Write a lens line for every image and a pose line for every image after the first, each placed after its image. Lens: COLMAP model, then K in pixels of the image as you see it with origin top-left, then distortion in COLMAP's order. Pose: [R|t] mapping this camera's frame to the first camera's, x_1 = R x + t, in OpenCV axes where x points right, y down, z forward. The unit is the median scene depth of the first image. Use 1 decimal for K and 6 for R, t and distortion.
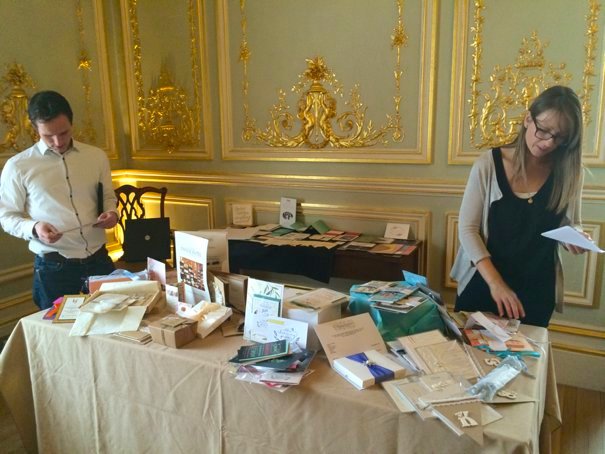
lens RADIAL K [[502.5, 0, 302.5], [0, 502.5, 227.0], [0, 0, 1]] dist [0.003111, 0.000025]
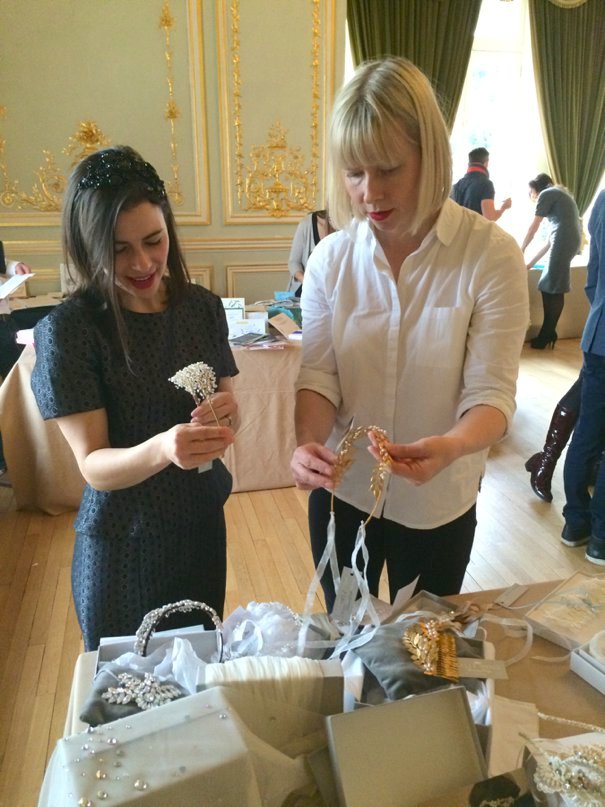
lens RADIAL K [[670.3, 0, 302.5], [0, 670.3, 403.5], [0, 0, 1]] dist [0.003111, 0.000025]
pose [[0.747080, -0.187301, 0.637801, -0.768010], [0.113661, 0.981346, 0.155053, 0.079759], [-0.654945, -0.043344, 0.754432, -0.418534]]
